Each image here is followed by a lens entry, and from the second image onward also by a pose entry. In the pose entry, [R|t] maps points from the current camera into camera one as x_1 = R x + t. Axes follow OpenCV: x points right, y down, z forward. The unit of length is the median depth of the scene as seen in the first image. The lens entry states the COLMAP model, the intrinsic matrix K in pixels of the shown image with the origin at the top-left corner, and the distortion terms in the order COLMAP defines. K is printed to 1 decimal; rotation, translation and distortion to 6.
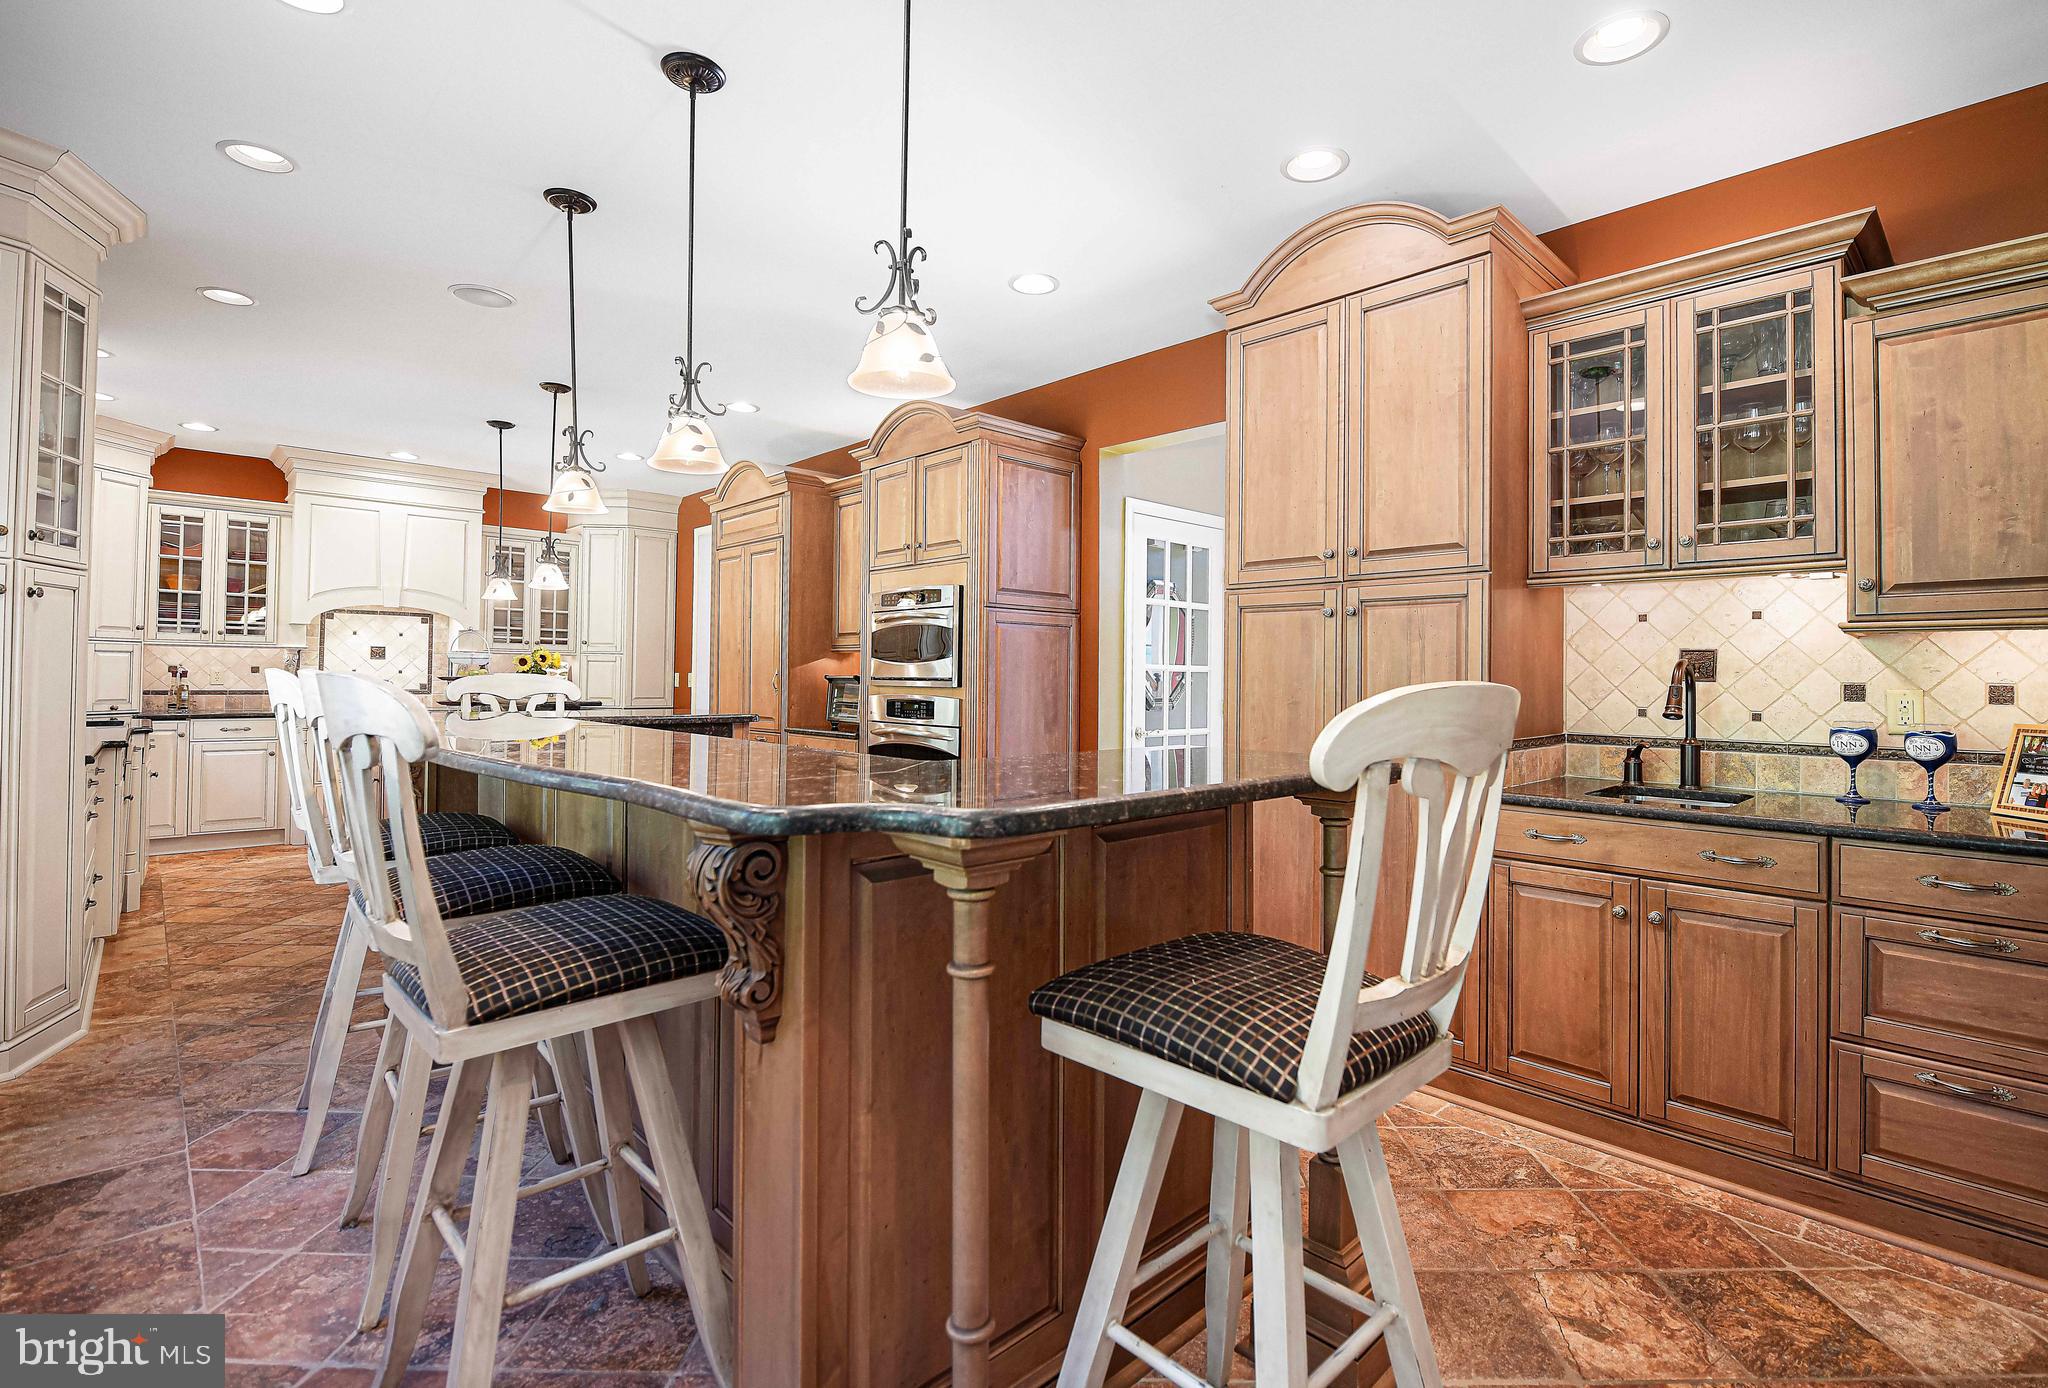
lens RADIAL K [[959.1, 0, 1078.0], [0, 959.1, 661.1], [0, 0, 1]] dist [-0.014002, -0.000310]
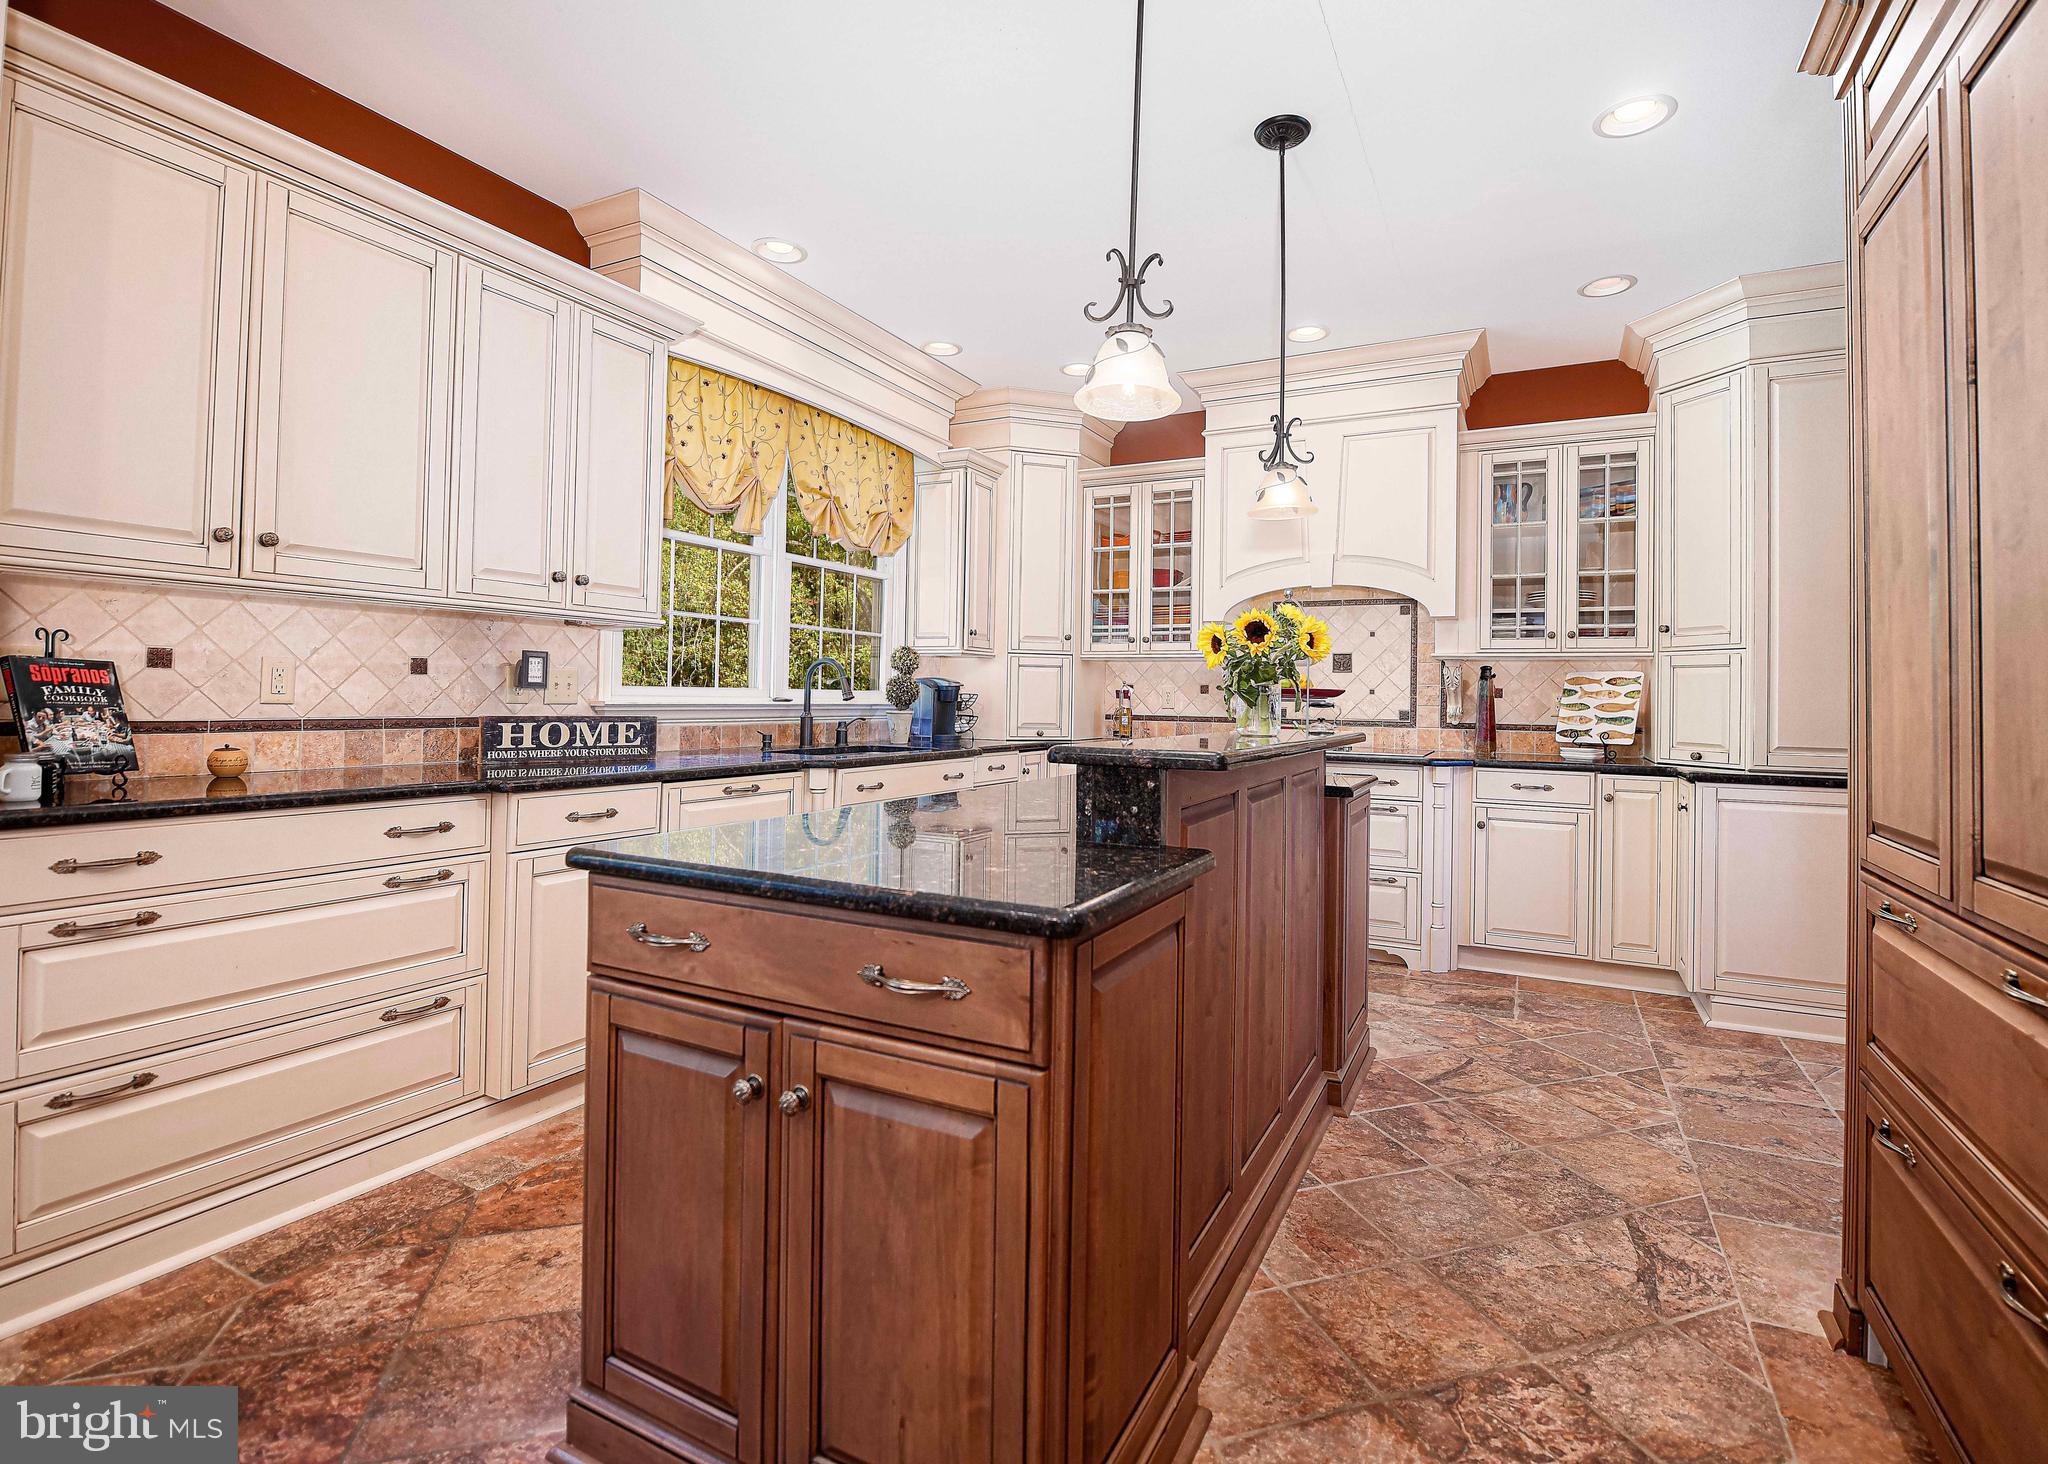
lens RADIAL K [[961.6, 0, 1063.7], [0, 961.6, 677.9], [0, 0, 1]] dist [-0.003145, -0.000596]
pose [[0.321664, -0.028556, -0.946423, -0.186242], [0.003235, 0.999572, -0.029061, 0.022601], [0.946848, 0.006286, 0.321619, 0.674550]]
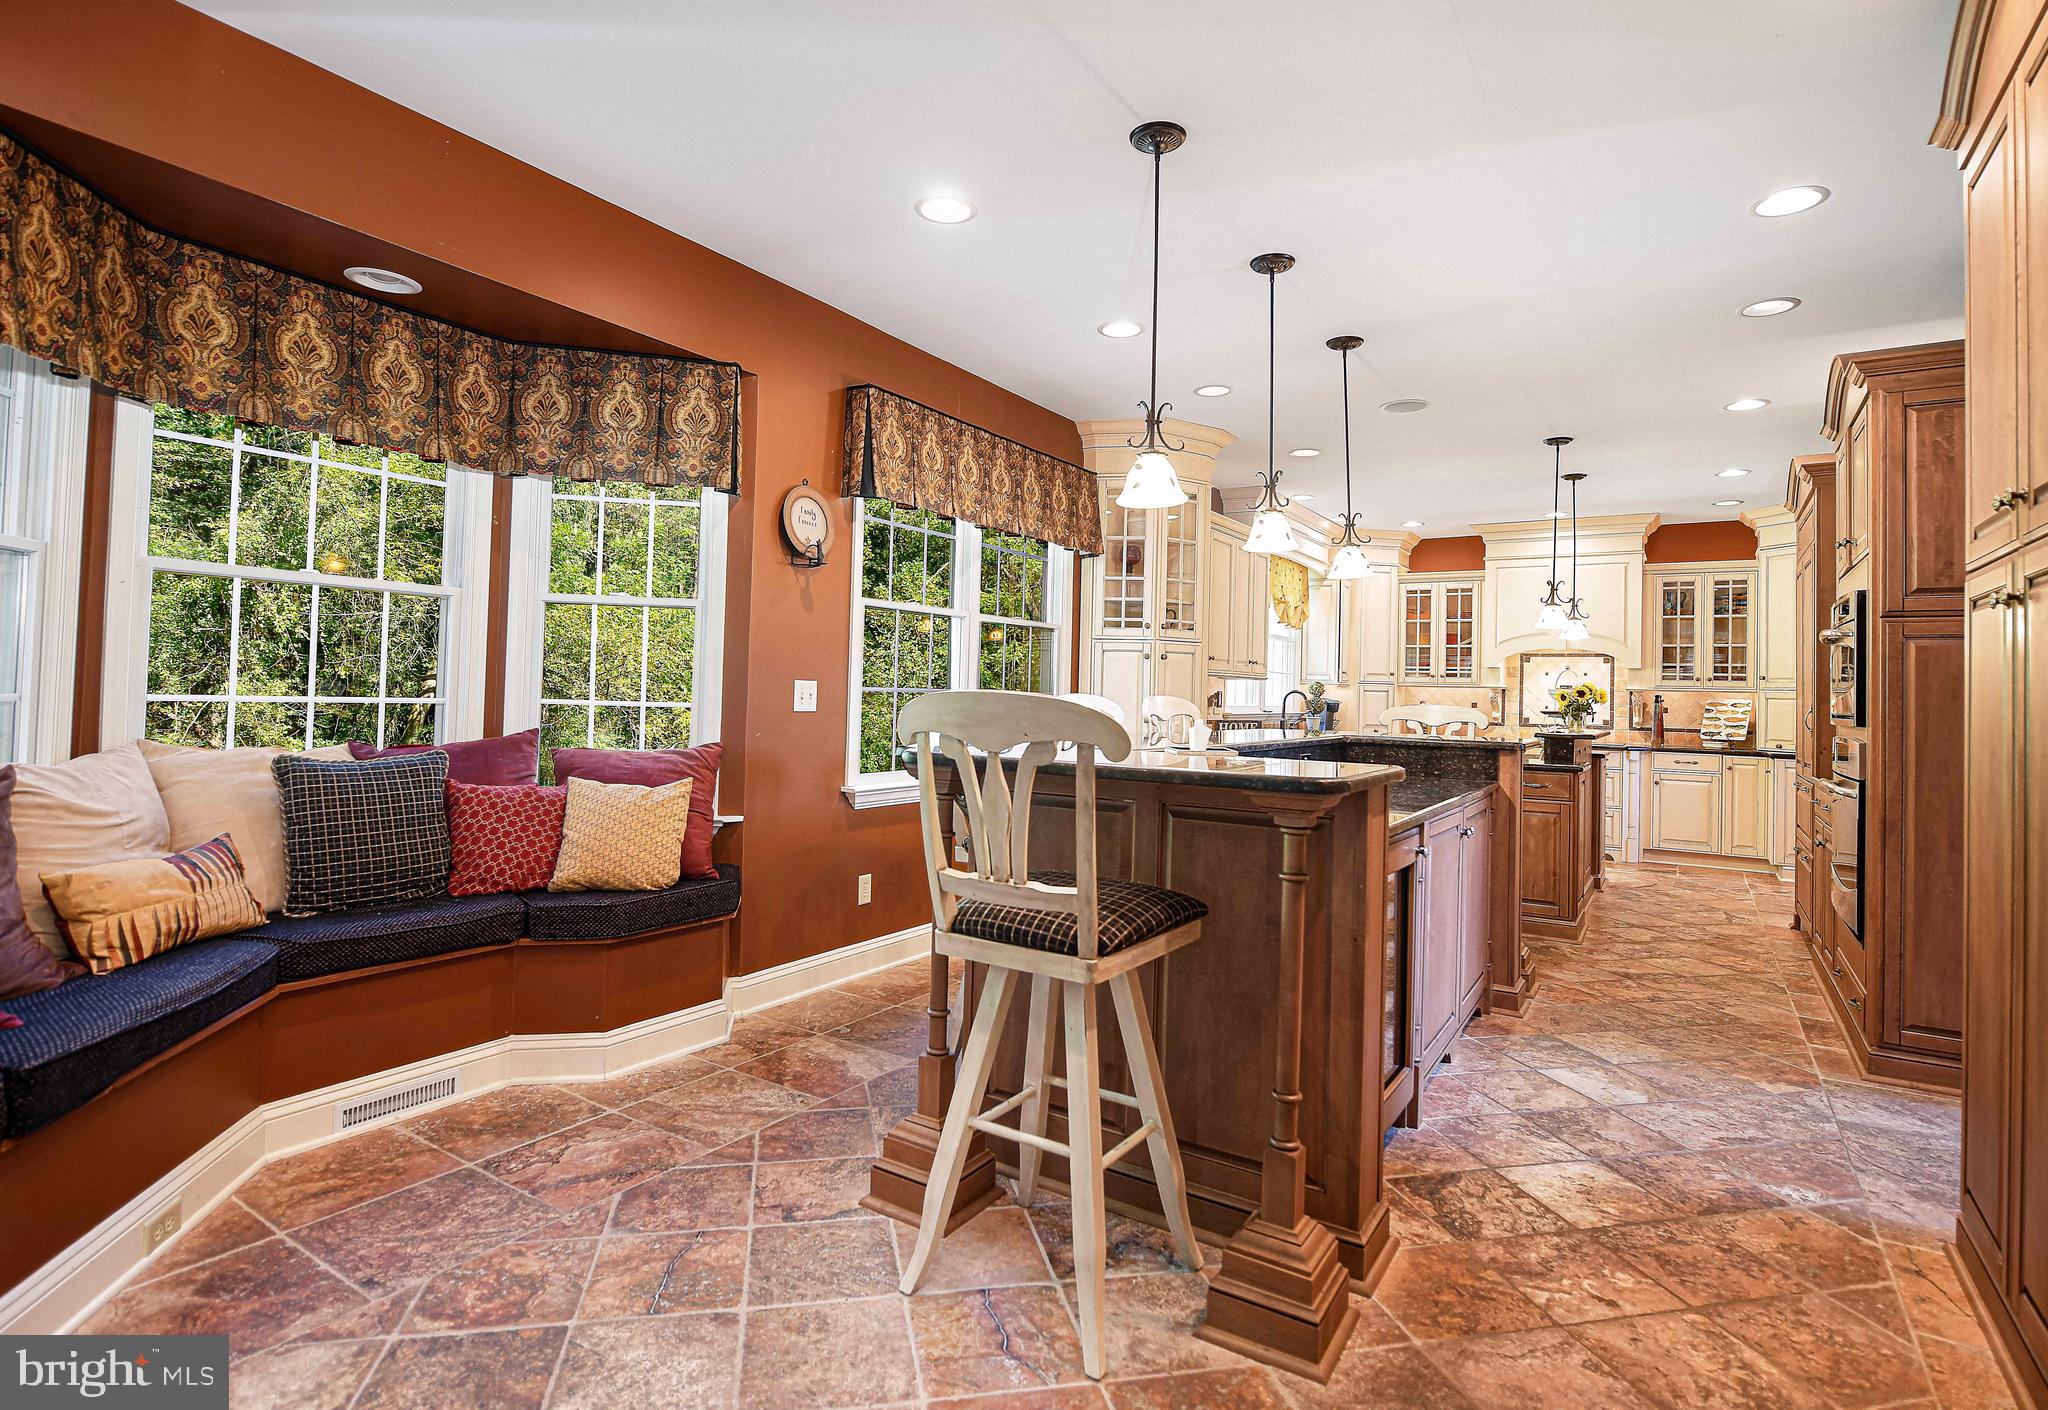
lens RADIAL K [[1033.7, 0, 988.8], [0, 1033.7, 665.5], [0, 0, 1]] dist [-0.022547, -0.000775]
pose [[0.193561, -0.031477, -0.980583, 0.352412], [-0.006151, 0.999427, -0.033296, 0.006206], [0.981069, 0.012477, 0.193257, 0.115644]]
